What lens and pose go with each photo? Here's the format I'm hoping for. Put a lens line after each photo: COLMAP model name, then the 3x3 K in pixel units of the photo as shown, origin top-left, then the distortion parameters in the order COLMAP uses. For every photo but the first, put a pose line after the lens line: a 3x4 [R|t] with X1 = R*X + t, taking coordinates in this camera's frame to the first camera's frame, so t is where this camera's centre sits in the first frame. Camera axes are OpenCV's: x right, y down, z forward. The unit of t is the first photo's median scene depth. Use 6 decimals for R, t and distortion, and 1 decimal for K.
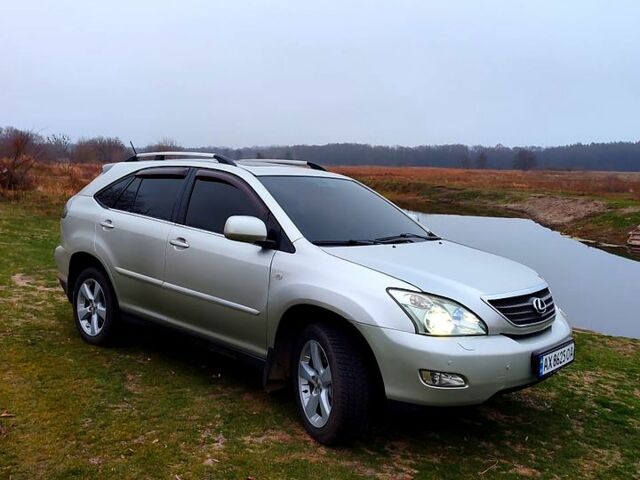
lens RADIAL K [[604.8, 0, 316.6], [0, 604.8, 239.0], [0, 0, 1]] dist [0.045373, -0.056892]
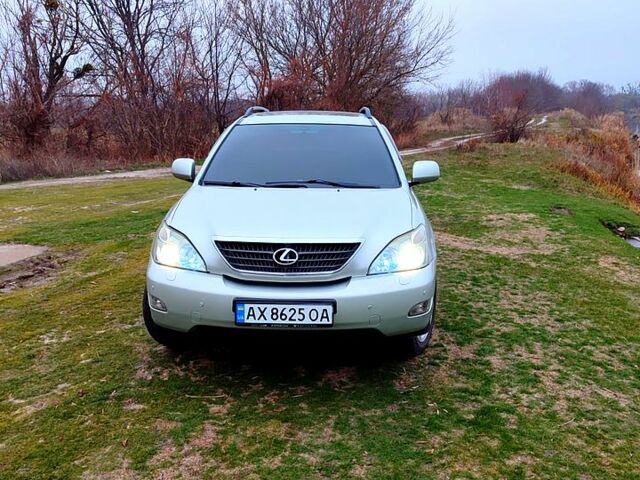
lens RADIAL K [[609.4, 0, 319.8], [0, 609.4, 229.9], [0, 0, 1]] dist [0.041851, -0.017265]
pose [[0.647305, 0.095909, -0.756173, 1.009030], [-0.049772, 0.995253, 0.083626, -0.011490], [0.760604, -0.016495, 0.649006, 0.390821]]
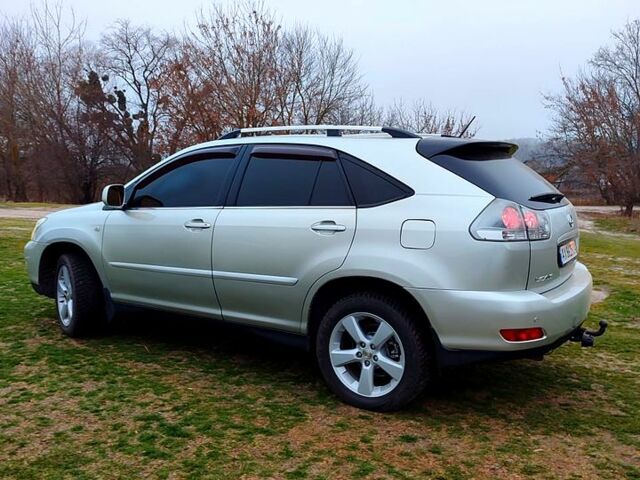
lens RADIAL K [[604.8, 0, 316.6], [0, 604.8, 239.0], [0, 0, 1]] dist [0.045373, -0.056892]
pose [[-0.981785, -0.037495, -0.186261, 0.044208], [-0.075696, 0.976363, 0.202447, -0.218827], [0.174267, 0.212858, -0.961417, 2.542953]]
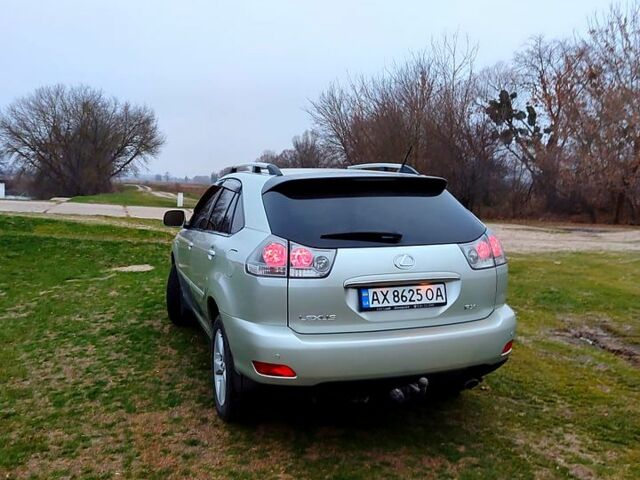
lens RADIAL K [[604.8, 0, 316.6], [0, 604.8, 239.0], [0, 0, 1]] dist [0.045373, -0.056892]
pose [[-0.874626, -0.093724, 0.475653, -0.828183], [0.006387, 0.978822, 0.204614, -0.294136], [-0.484757, 0.181999, -0.855504, 2.480867]]
